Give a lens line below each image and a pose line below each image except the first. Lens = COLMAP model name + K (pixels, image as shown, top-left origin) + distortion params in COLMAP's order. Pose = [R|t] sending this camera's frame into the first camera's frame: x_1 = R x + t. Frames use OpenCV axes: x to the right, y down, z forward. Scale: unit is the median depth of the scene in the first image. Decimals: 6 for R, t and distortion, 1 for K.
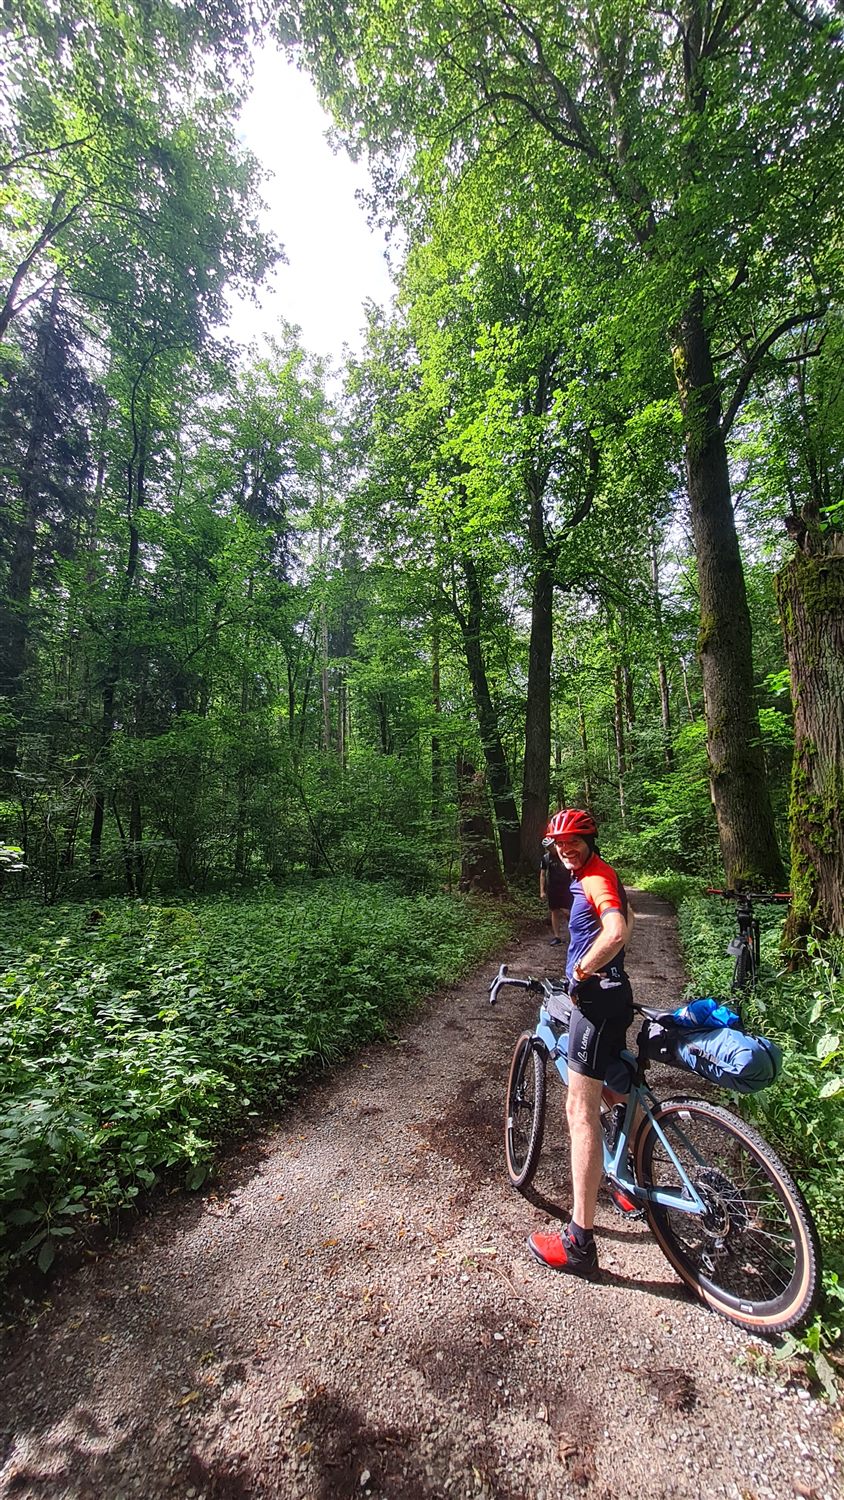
lens RADIAL K [[592.4, 0, 418.9], [0, 592.4, 750.5], [0, 0, 1]] dist [0.000384, 0.000020]
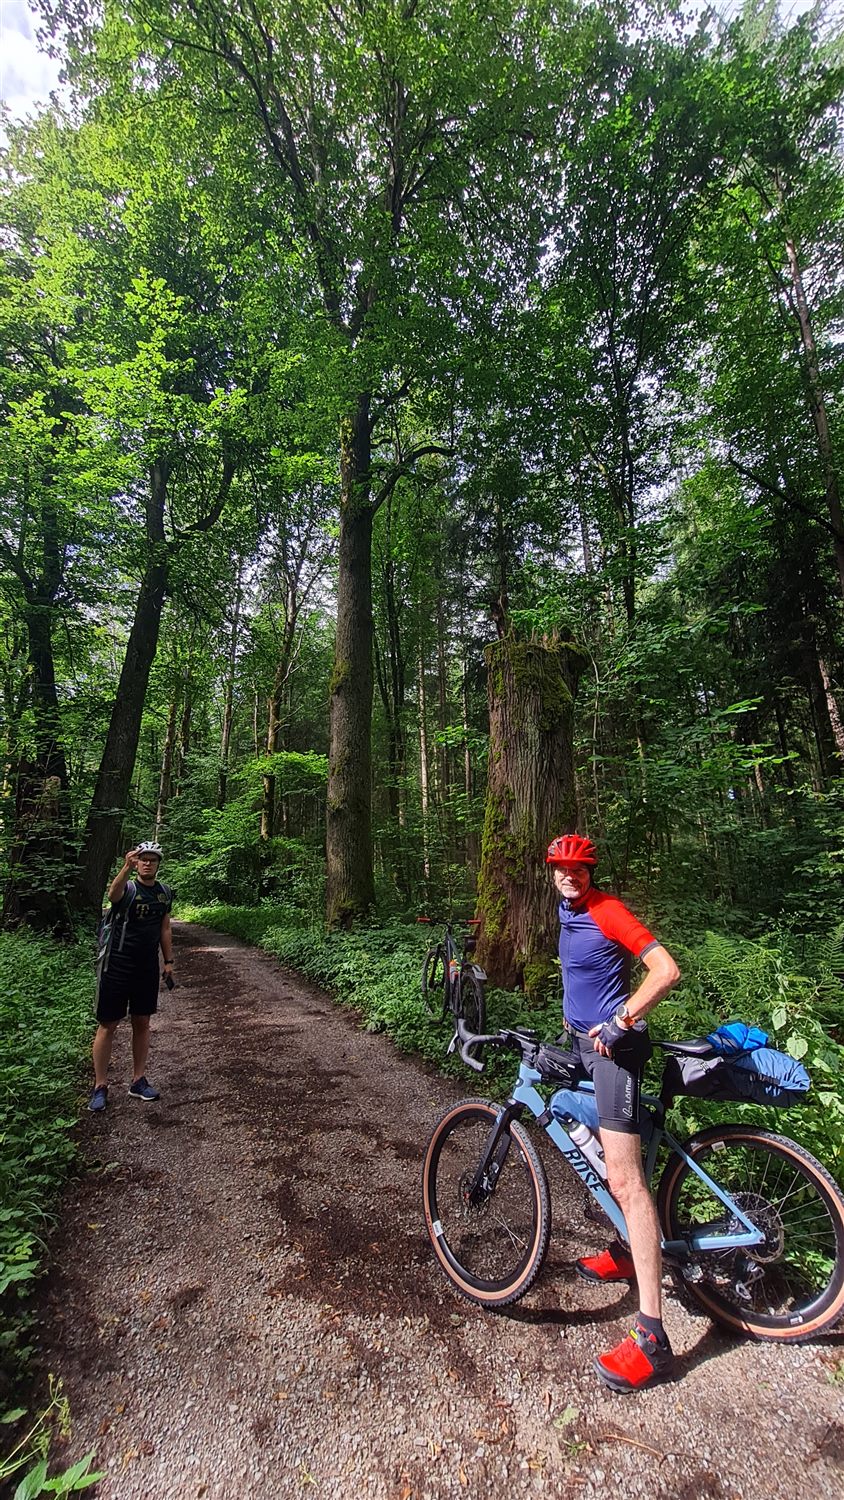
lens RADIAL K [[592.5, 0, 419.7], [0, 592.5, 749.6], [0, 0, 1]] dist [-0.000139, 0.000186]
pose [[0.707113, 0.161590, 0.688390, -0.150567], [-0.127087, 0.986728, -0.101077, 0.024730], [-0.695586, -0.016013, 0.718264, 0.135157]]
